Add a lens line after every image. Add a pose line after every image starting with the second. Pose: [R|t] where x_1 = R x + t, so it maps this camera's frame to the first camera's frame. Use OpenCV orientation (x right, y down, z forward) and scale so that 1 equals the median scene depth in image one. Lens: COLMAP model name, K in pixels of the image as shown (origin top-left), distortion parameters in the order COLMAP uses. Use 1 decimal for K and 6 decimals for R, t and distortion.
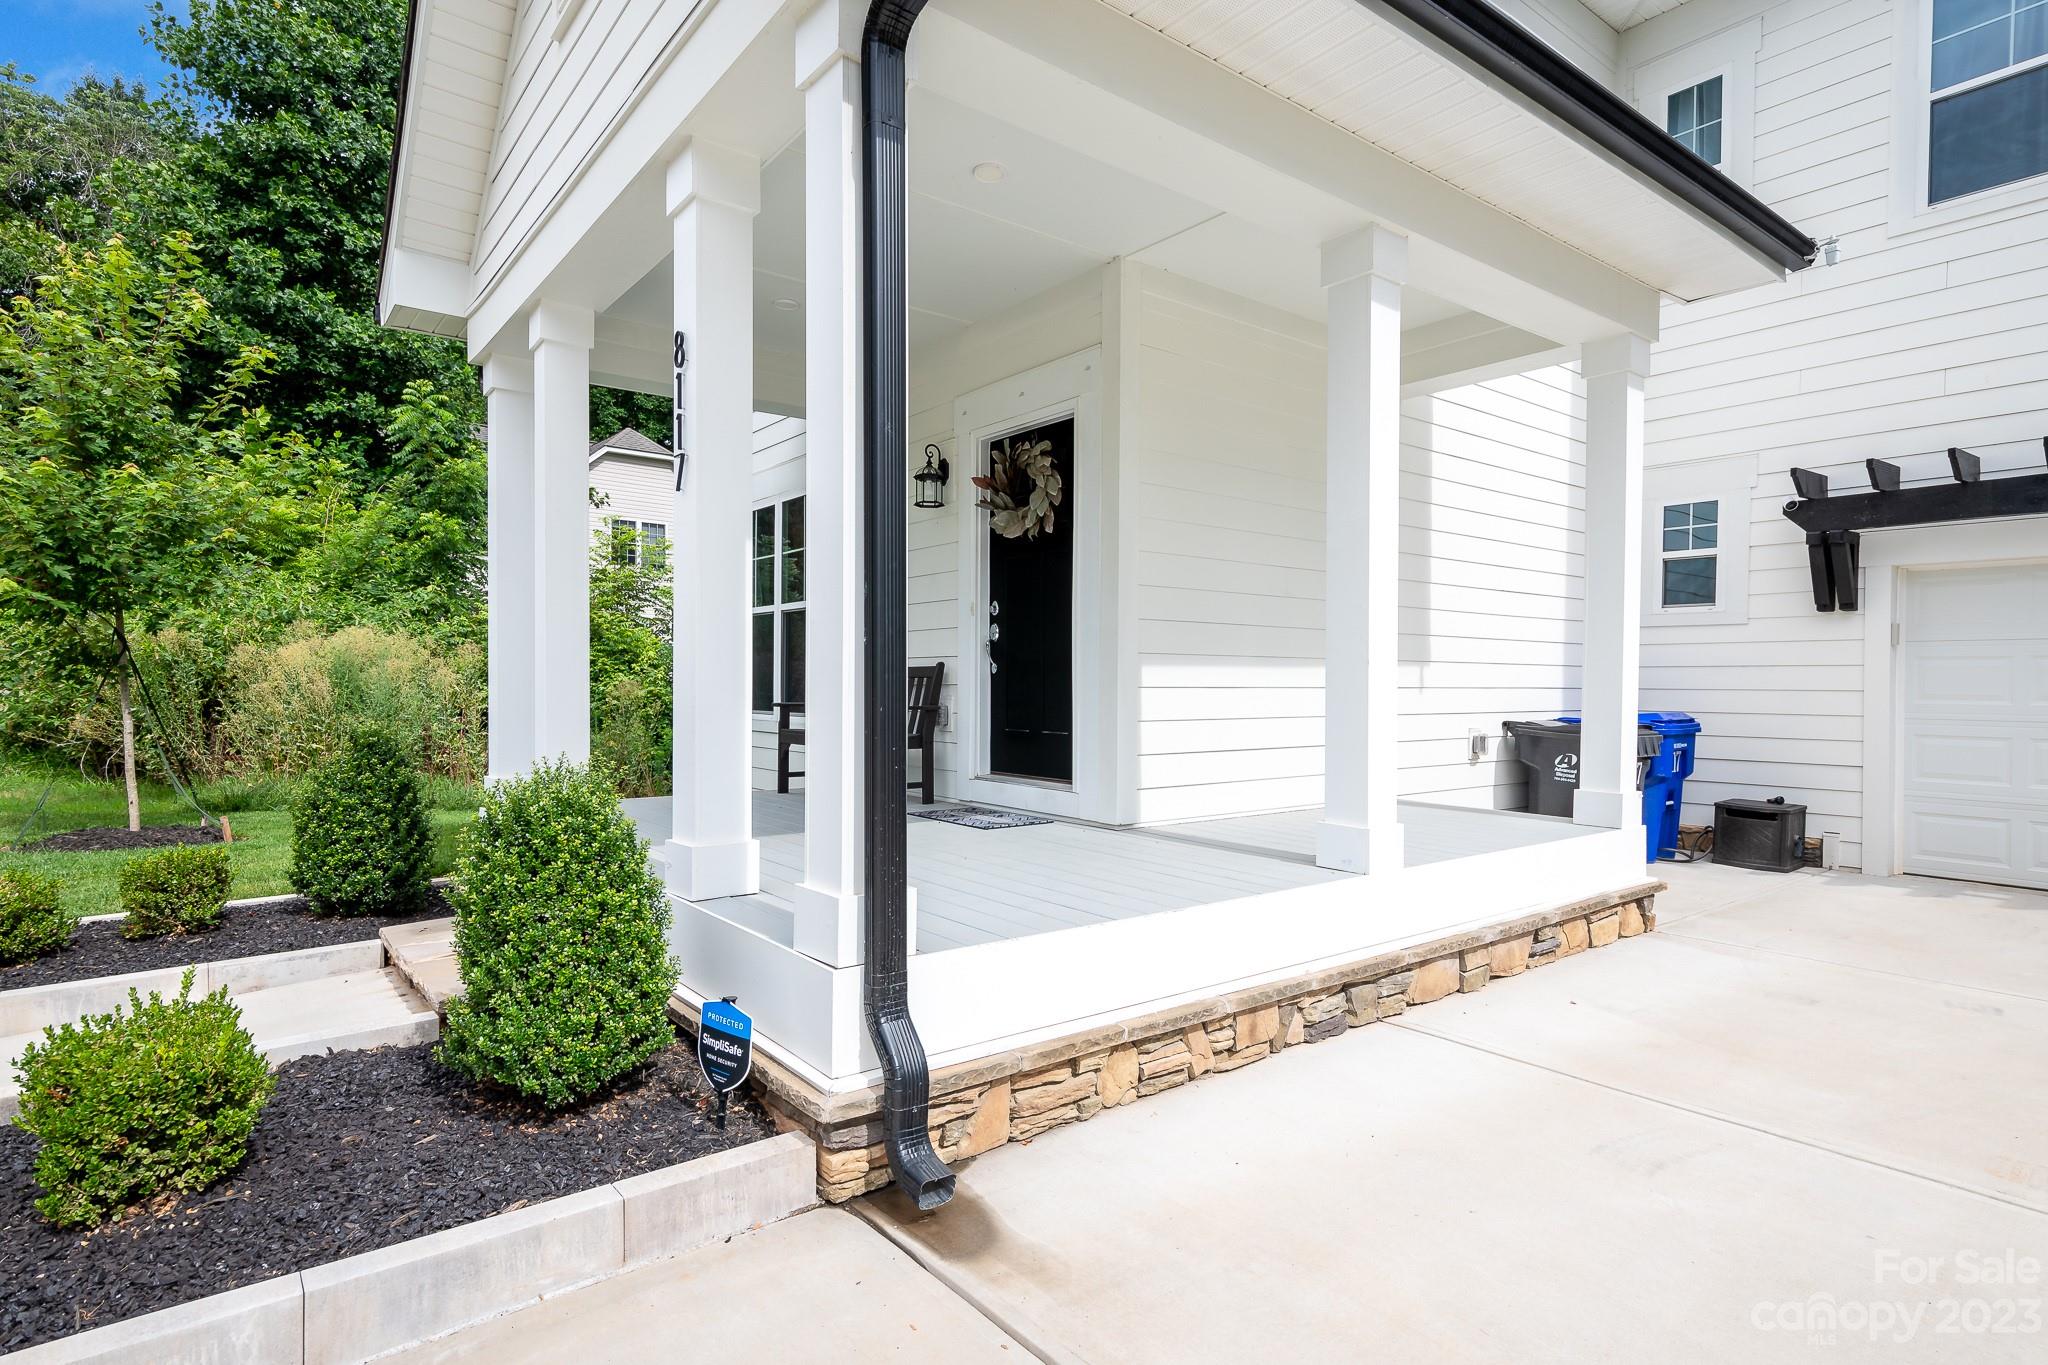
lens RADIAL K [[1074.7, 0, 1072.0], [0, 1074.7, 691.7], [0, 0, 1]] dist [0.014543, -0.002888]
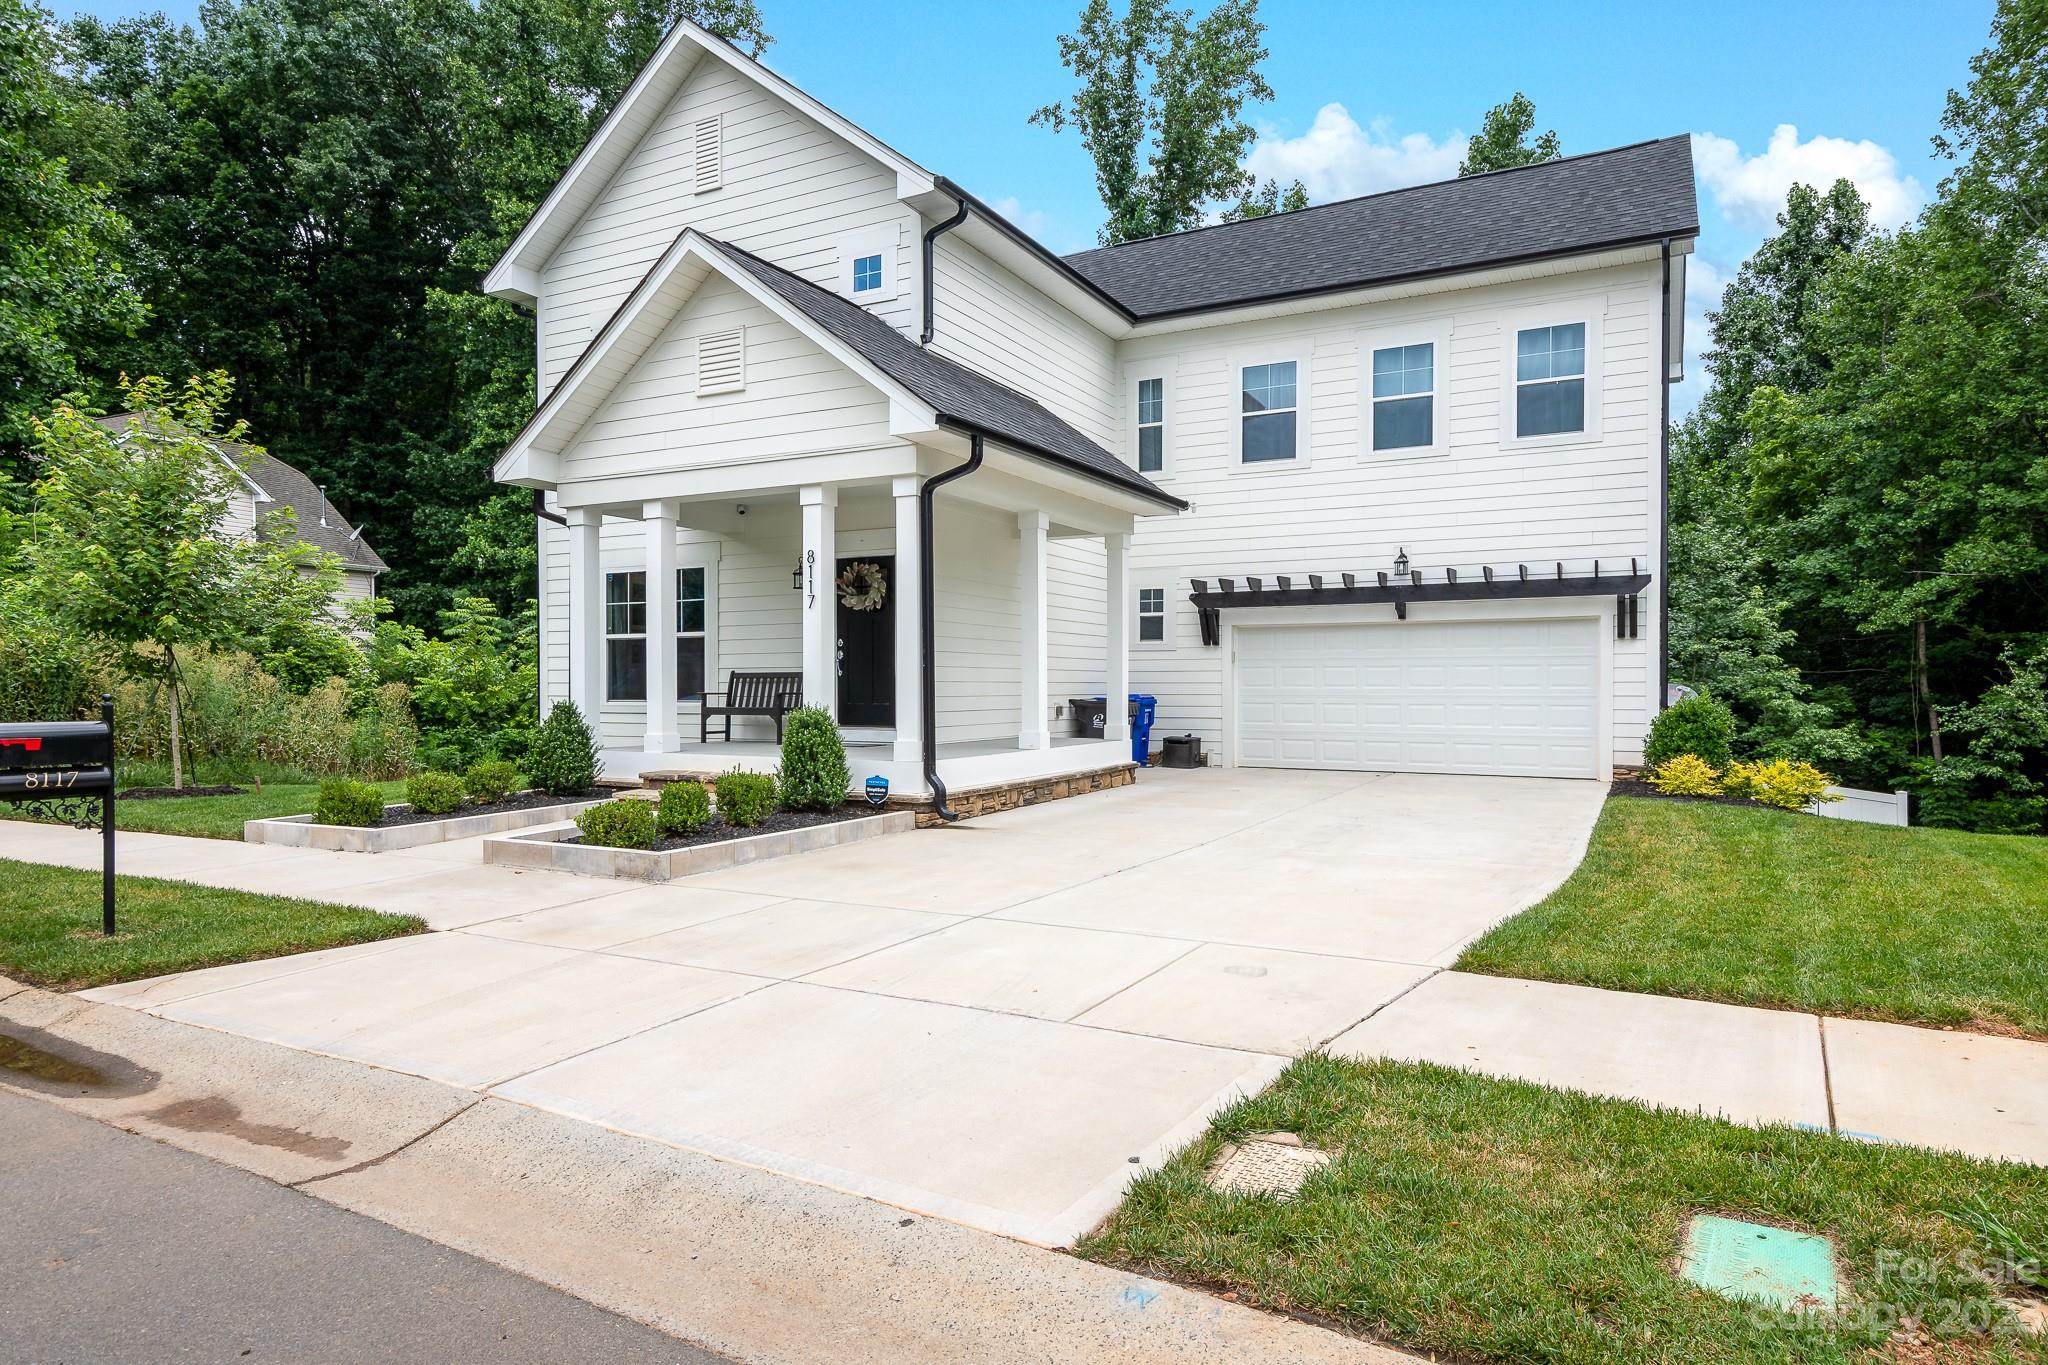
lens RADIAL K [[1090.7, 0, 1034.4], [0, 1090.7, 682.5], [0, 0, 1]] dist [0.032900, 0.000424]
pose [[0.923960, -0.004540, 0.382463, -0.449031], [0.009133, 0.999906, -0.010195, 0.017313], [-0.382381, 0.012913, 0.923915, -0.874528]]
